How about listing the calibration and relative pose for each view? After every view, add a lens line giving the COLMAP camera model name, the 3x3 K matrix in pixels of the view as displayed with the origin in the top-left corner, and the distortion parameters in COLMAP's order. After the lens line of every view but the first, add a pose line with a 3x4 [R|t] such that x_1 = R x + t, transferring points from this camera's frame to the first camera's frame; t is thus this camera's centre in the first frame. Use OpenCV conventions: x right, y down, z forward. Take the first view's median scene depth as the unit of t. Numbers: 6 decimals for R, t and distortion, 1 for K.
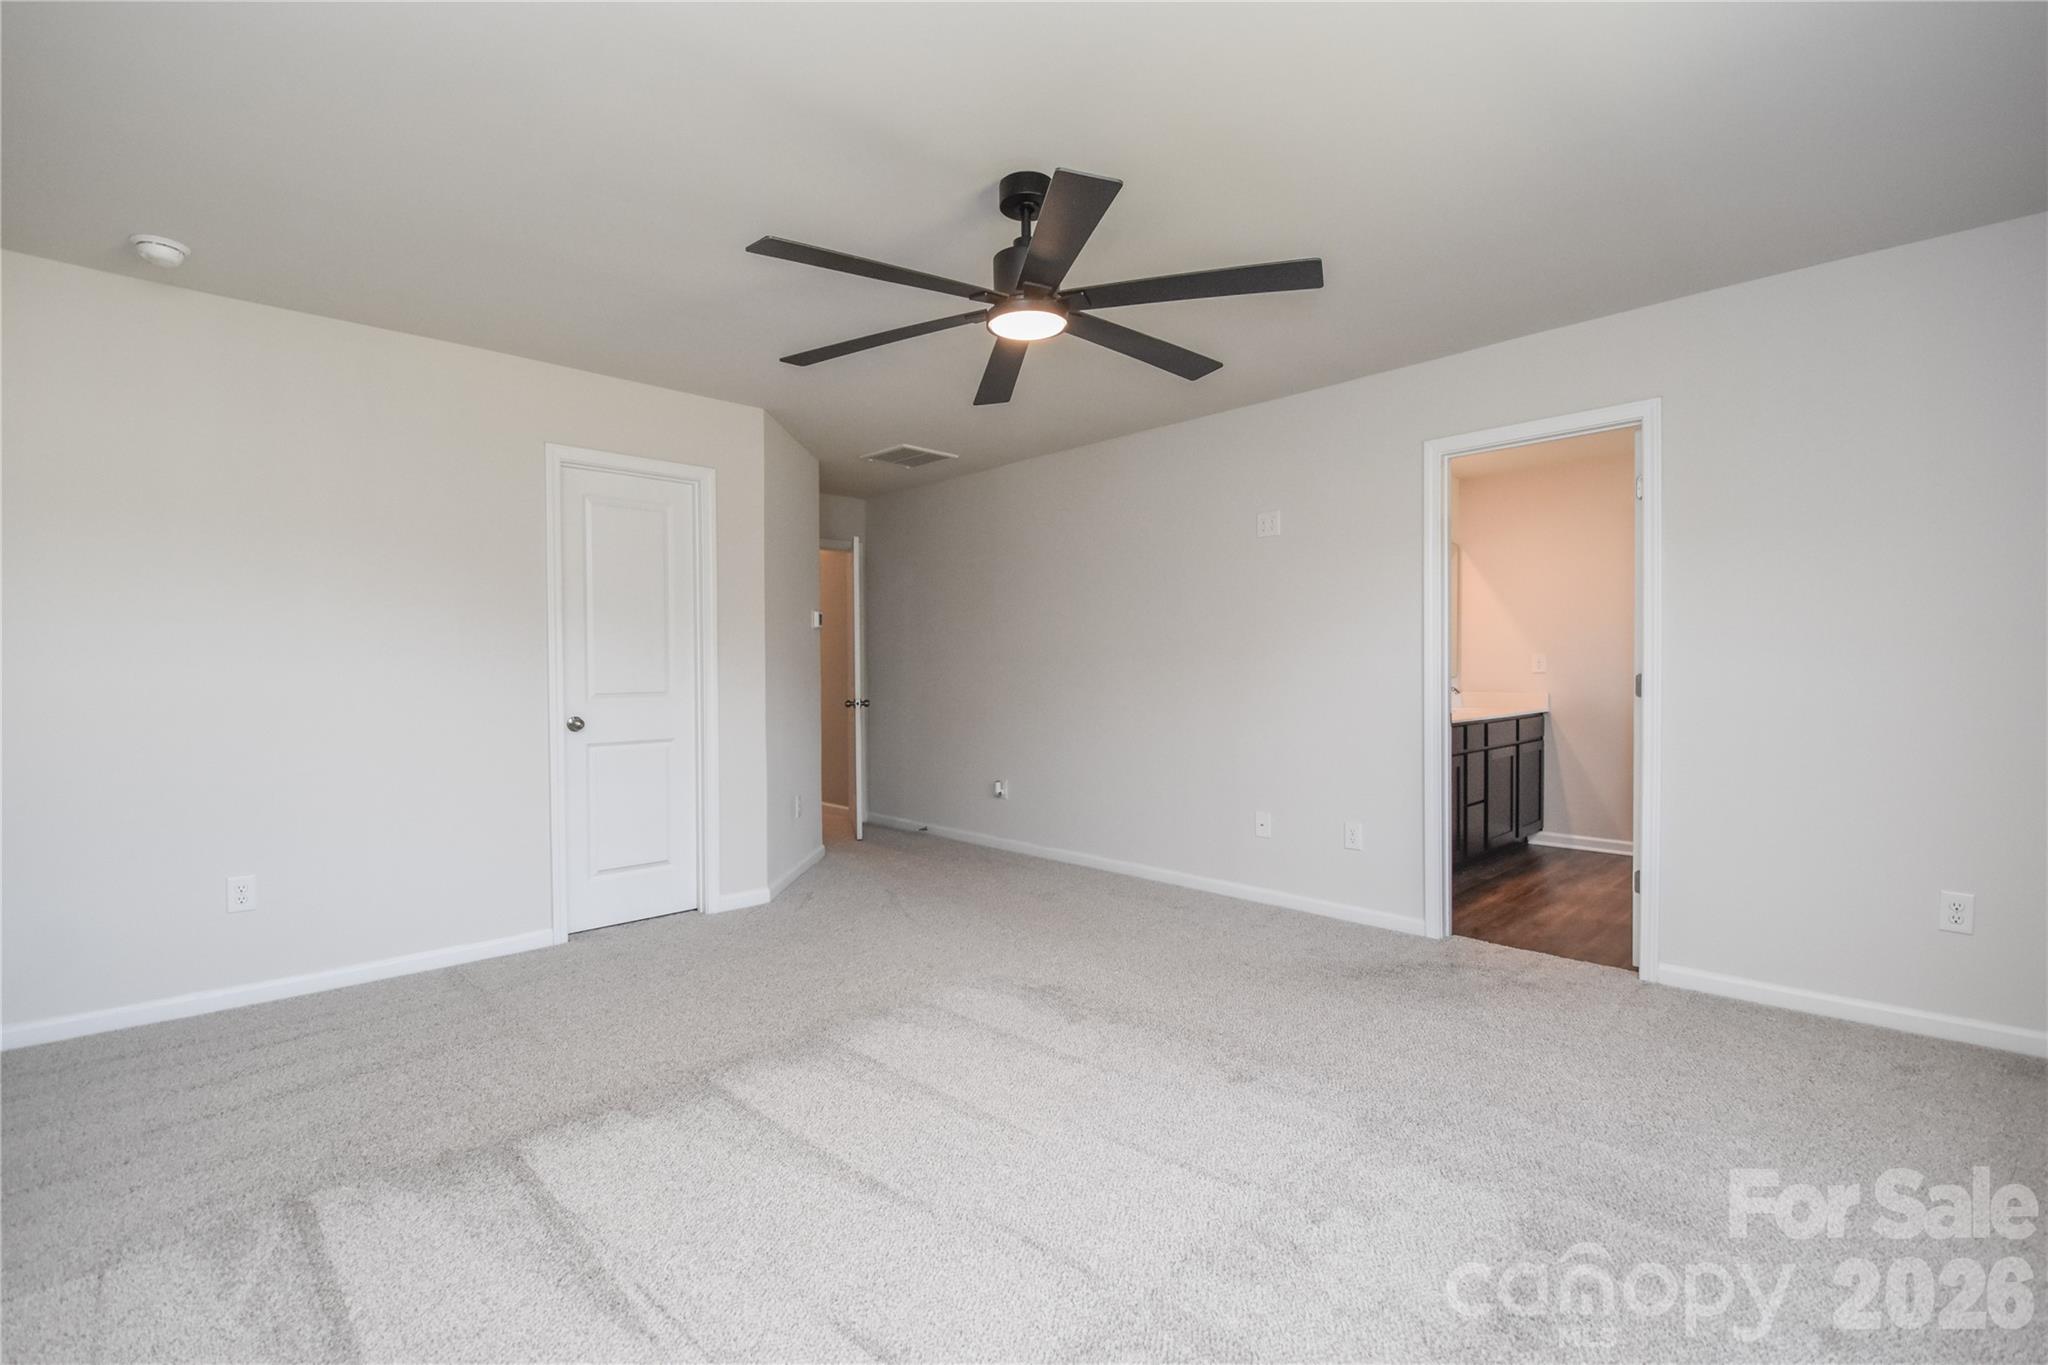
lens RADIAL K [[902.4, 0, 1025.6], [0, 902.4, 680.5], [0, 0, 1]] dist [0.002077, -0.006209]
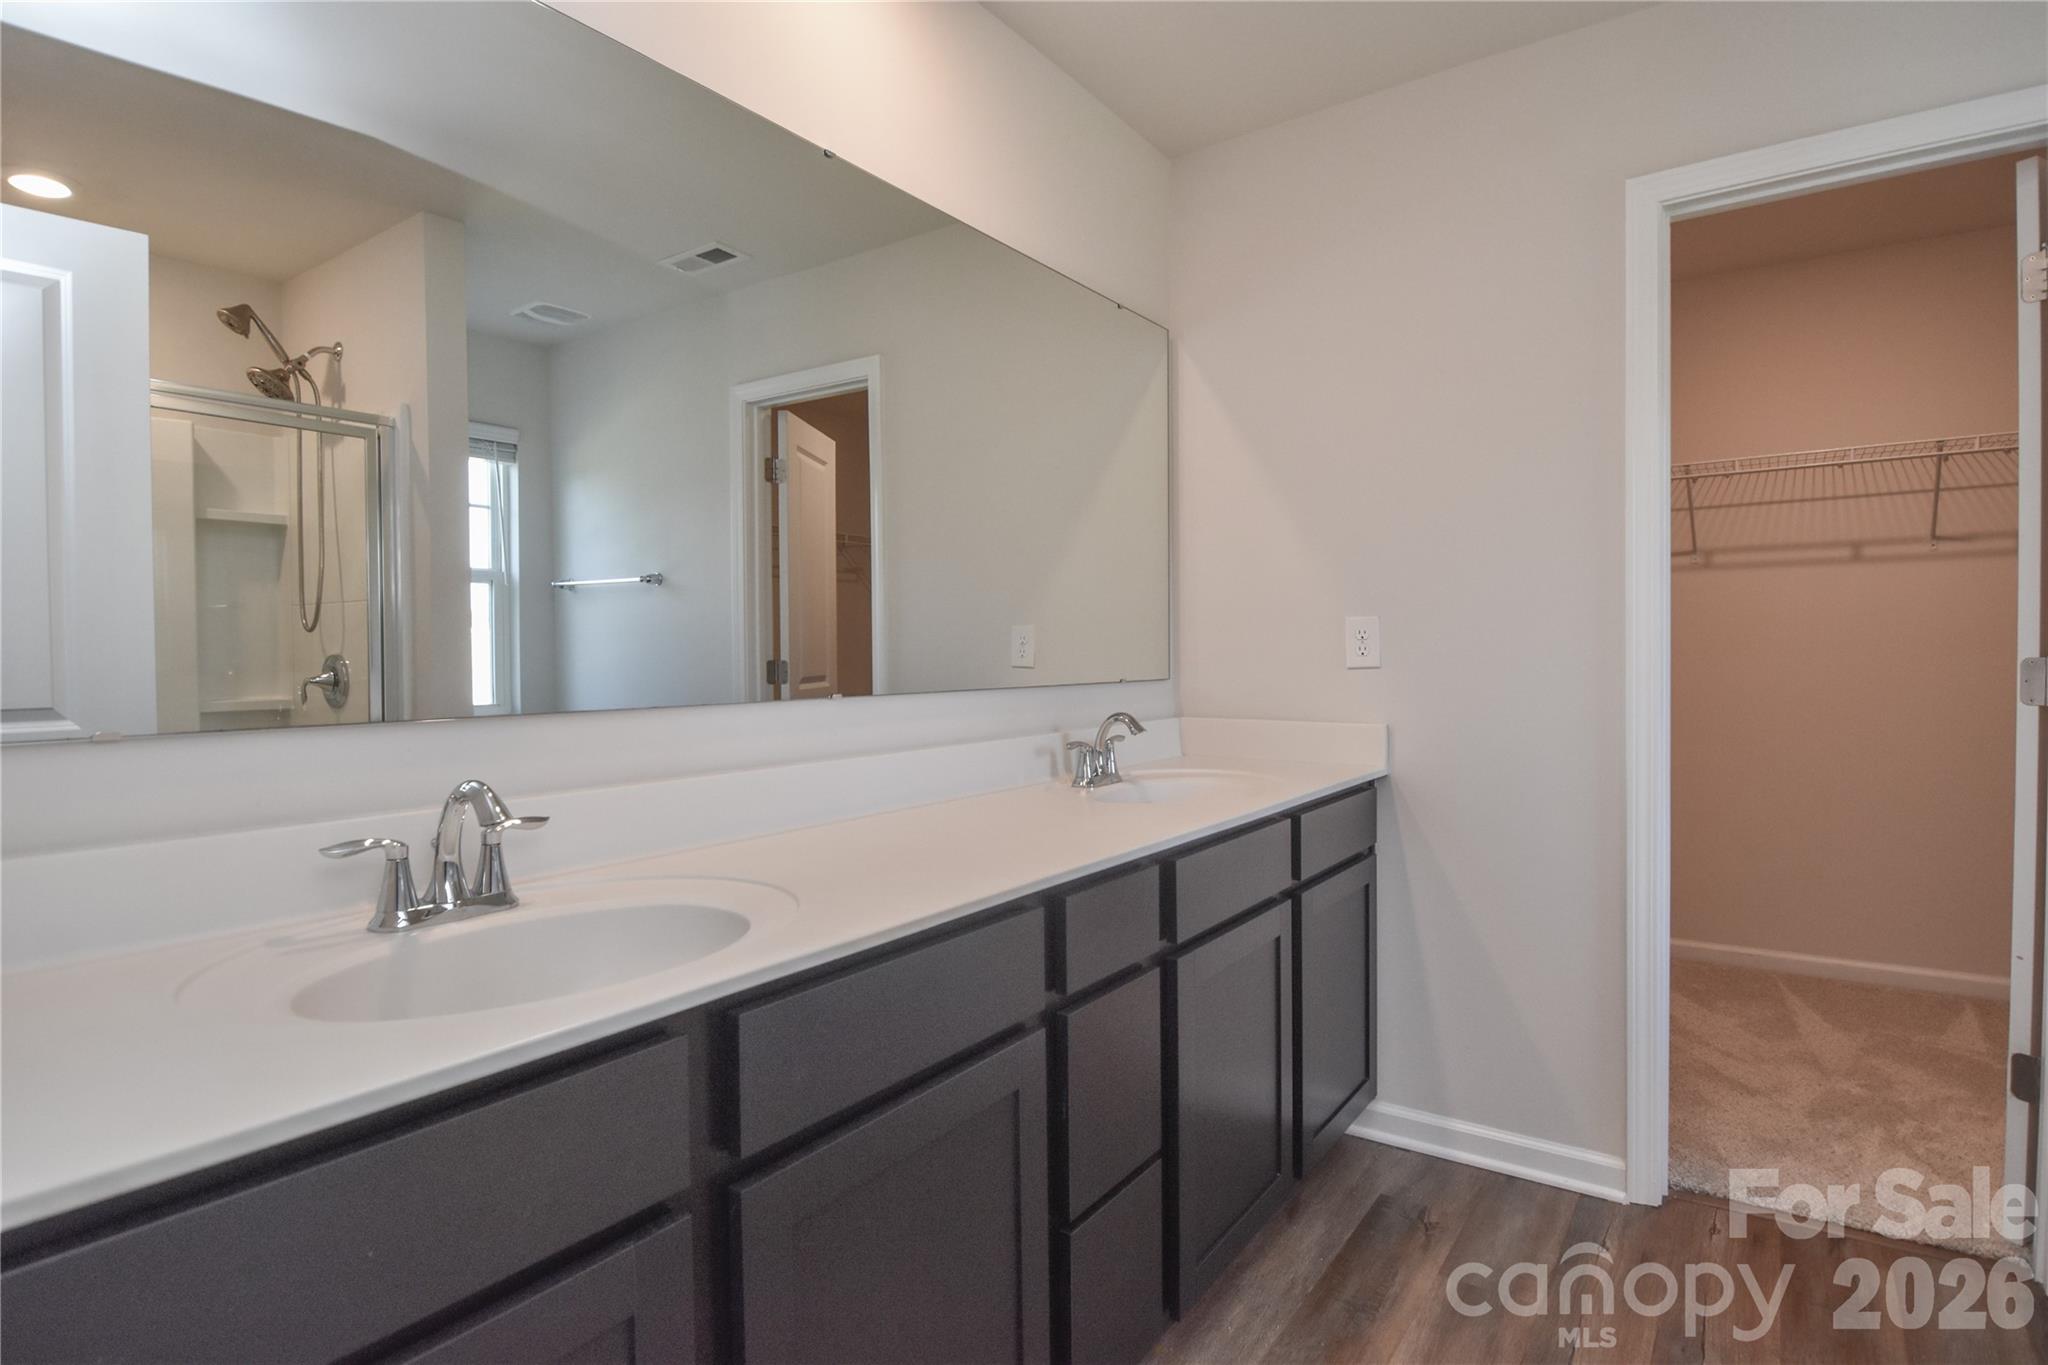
lens RADIAL K [[1064.3, 0, 1023.6], [0, 1064.3, 676.2], [0, 0, 1]] dist [0.006544, -0.001152]
pose [[0.983051, -0.004263, 0.183281, 0.360896], [0.003983, 0.999990, 0.001898, -0.006653], [-0.183288, -0.001136, 0.983059, 0.612286]]
